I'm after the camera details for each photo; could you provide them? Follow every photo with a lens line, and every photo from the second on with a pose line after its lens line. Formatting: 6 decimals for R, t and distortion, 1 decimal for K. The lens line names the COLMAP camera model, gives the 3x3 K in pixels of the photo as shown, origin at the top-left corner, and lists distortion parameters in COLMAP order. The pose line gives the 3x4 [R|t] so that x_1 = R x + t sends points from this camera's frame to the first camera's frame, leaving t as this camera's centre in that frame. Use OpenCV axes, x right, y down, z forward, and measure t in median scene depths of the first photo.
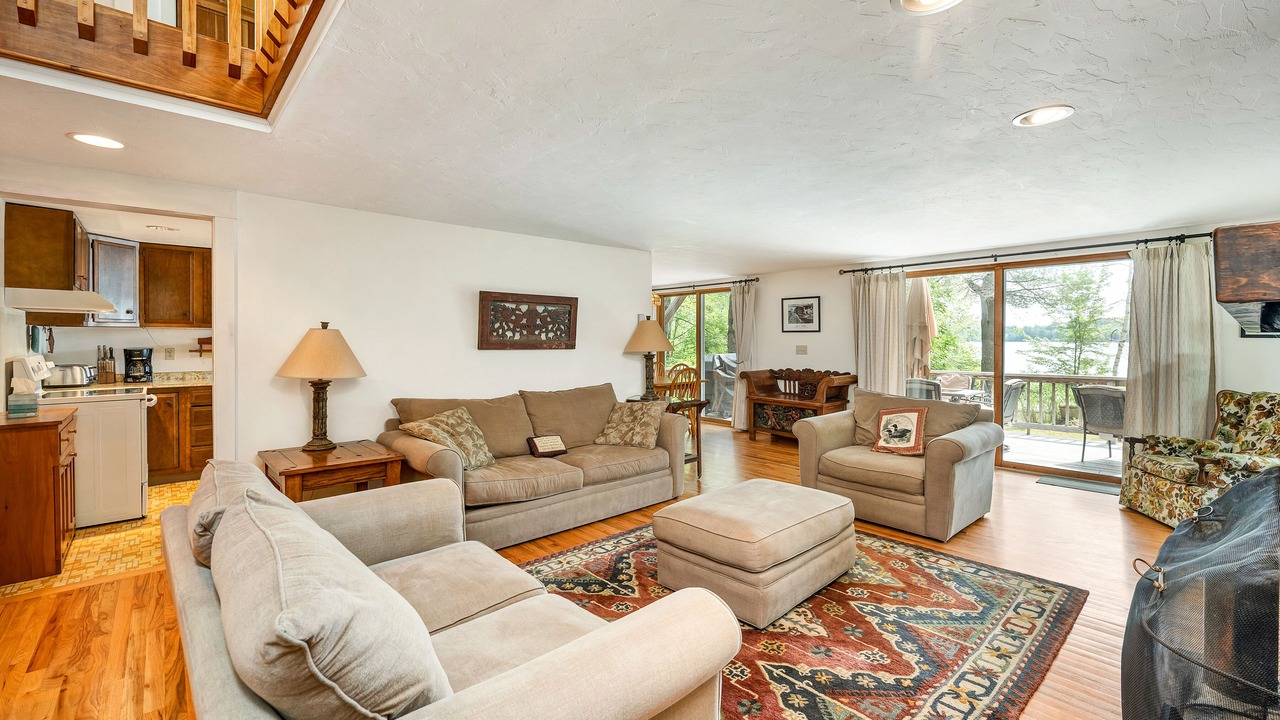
lens RADIAL K [[557.0, 0, 639.2], [0, 557.0, 352.2], [0, 0, 1]] dist [0.011612, 0.000195]
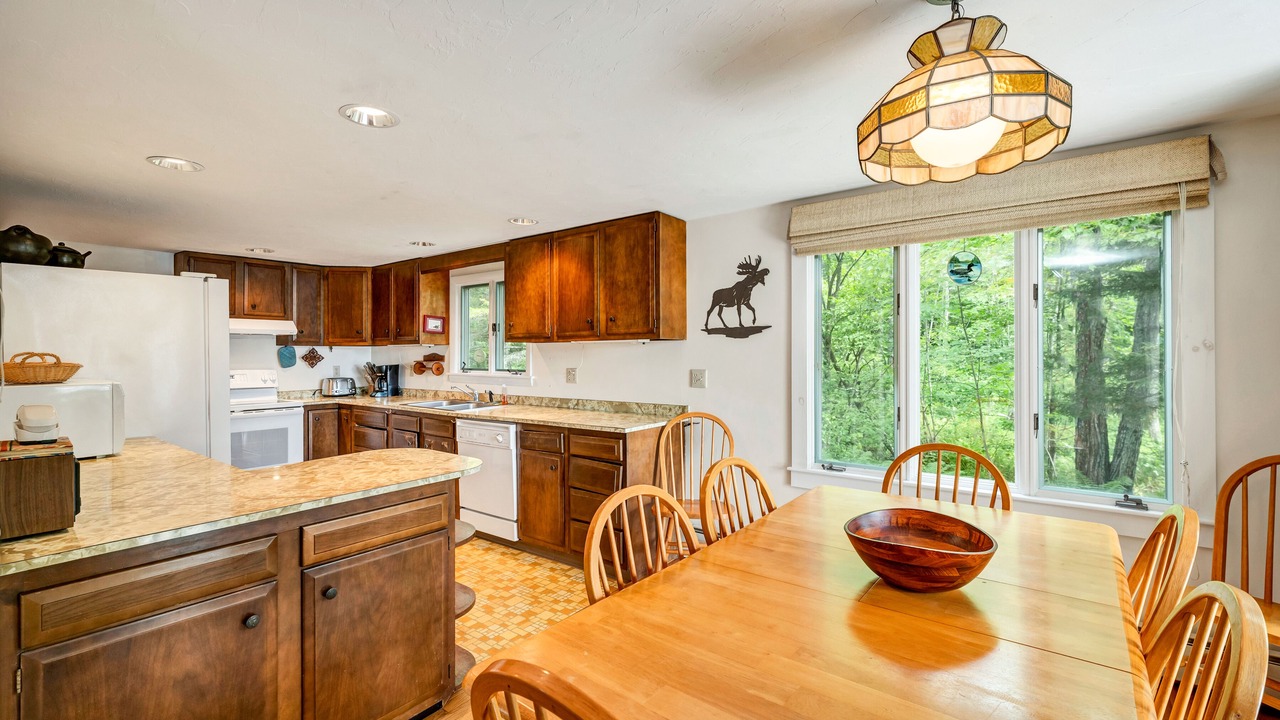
lens RADIAL K [[557.0, 0, 639.2], [0, 557.0, 352.2], [0, 0, 1]] dist [0.011612, 0.000195]
pose [[0.190481, -0.005224, -0.981677, 0.287710], [-0.013648, 0.999875, -0.007969, -0.034137], [0.981596, 0.014916, 0.190386, 1.509495]]
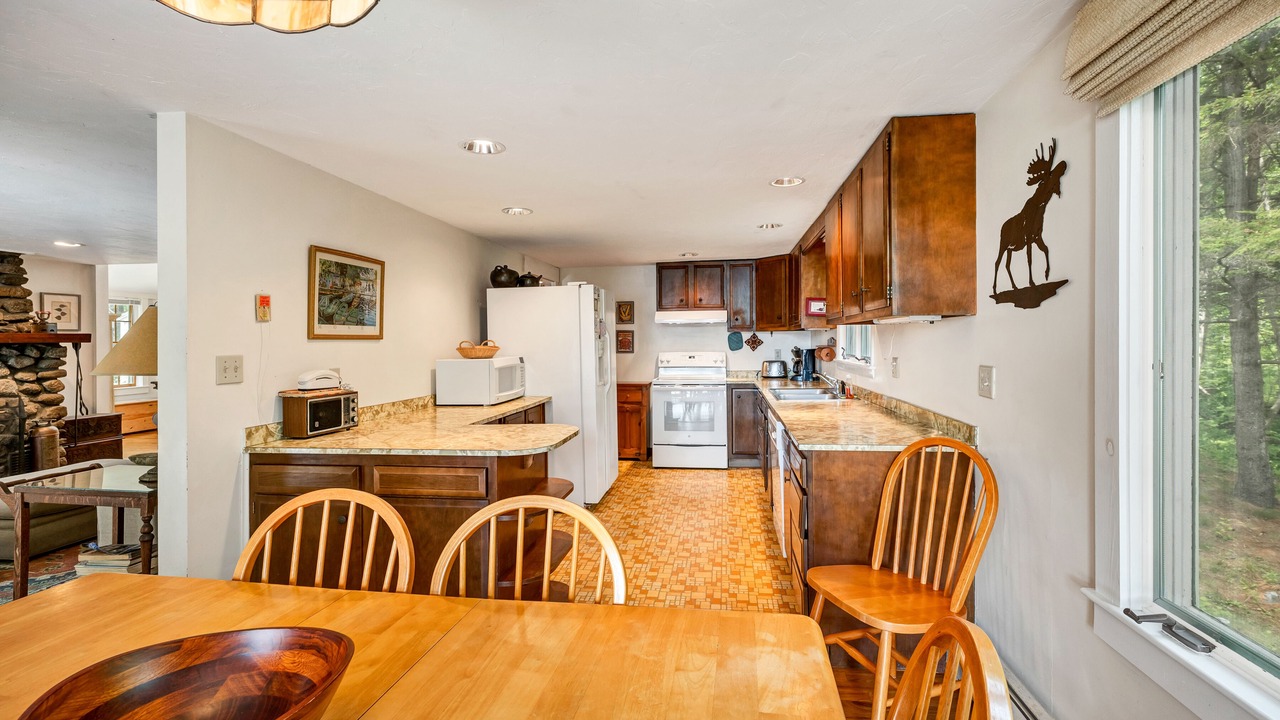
lens RADIAL K [[554.0, 0, 657.8], [0, 554.0, 341.9], [0, 0, 1]] dist [0.012282, 0.000124]
pose [[-0.754868, 0.007963, -0.655829, 0.021924], [-0.003075, 0.999872, 0.015679, -0.042648], [0.655870, 0.013852, -0.754747, 1.919995]]
